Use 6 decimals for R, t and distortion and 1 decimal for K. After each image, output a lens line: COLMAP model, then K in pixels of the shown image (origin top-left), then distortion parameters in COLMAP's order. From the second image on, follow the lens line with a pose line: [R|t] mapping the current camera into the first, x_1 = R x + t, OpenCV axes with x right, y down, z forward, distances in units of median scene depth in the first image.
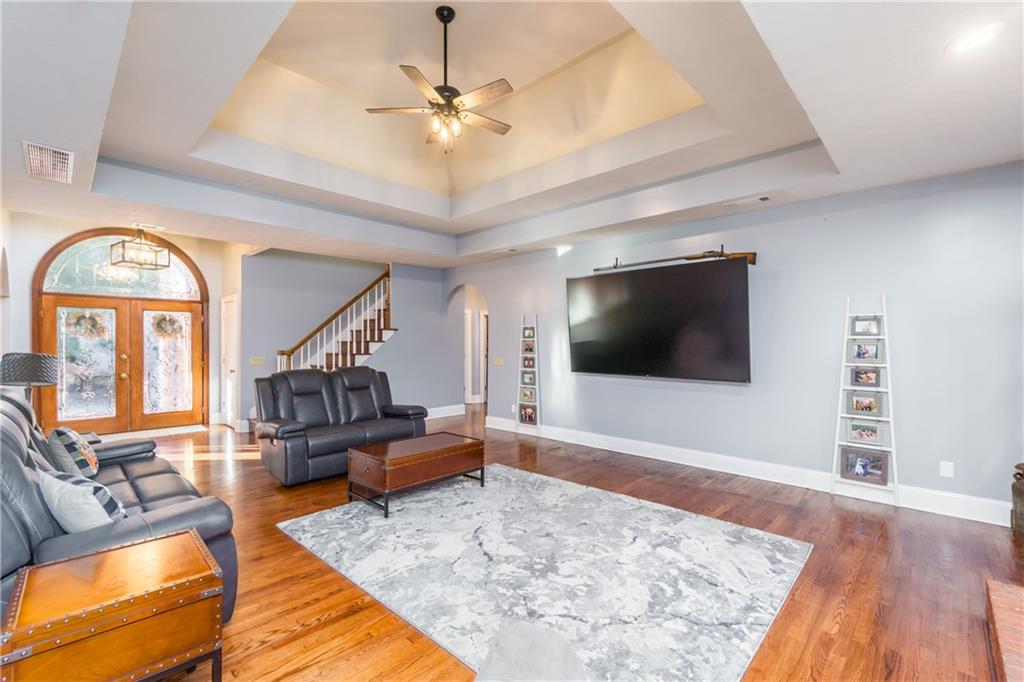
lens RADIAL K [[448.6, 0, 503.1], [0, 448.6, 343.4], [0, 0, 1]] dist [-0.001792, 0.000872]
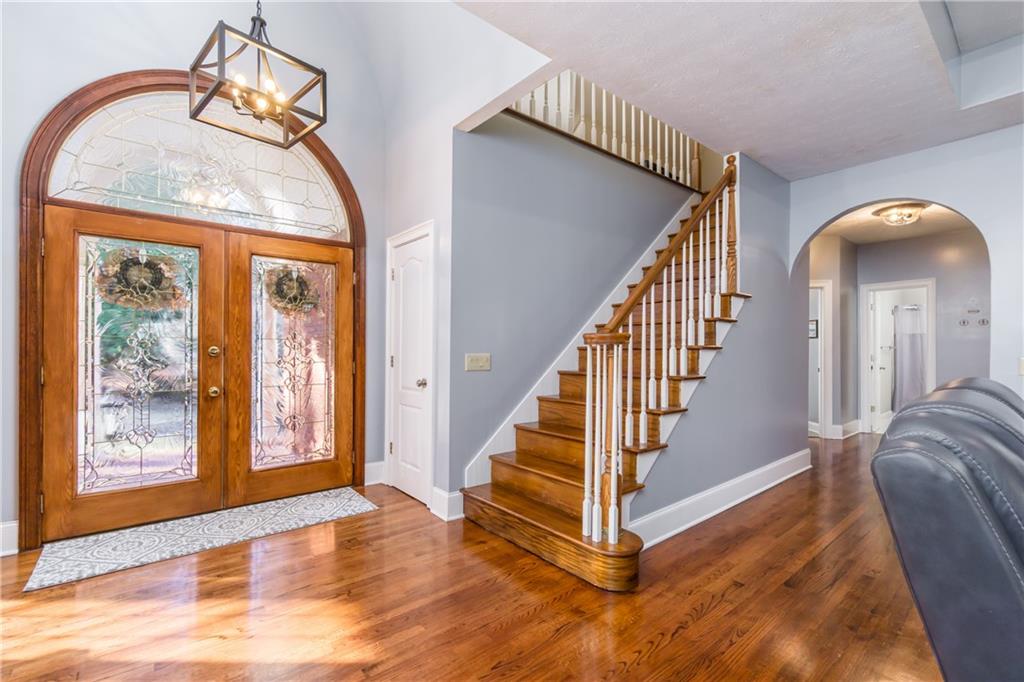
lens RADIAL K [[448.6, 0, 501.9], [0, 448.6, 347.8], [0, 0, 1]] dist [-0.001792, 0.000872]
pose [[0.991769, 0.003466, -0.127990, -0.480959], [-0.004211, 0.999976, -0.005549, 0.028774], [0.127968, 0.006042, 0.991760, 0.565733]]
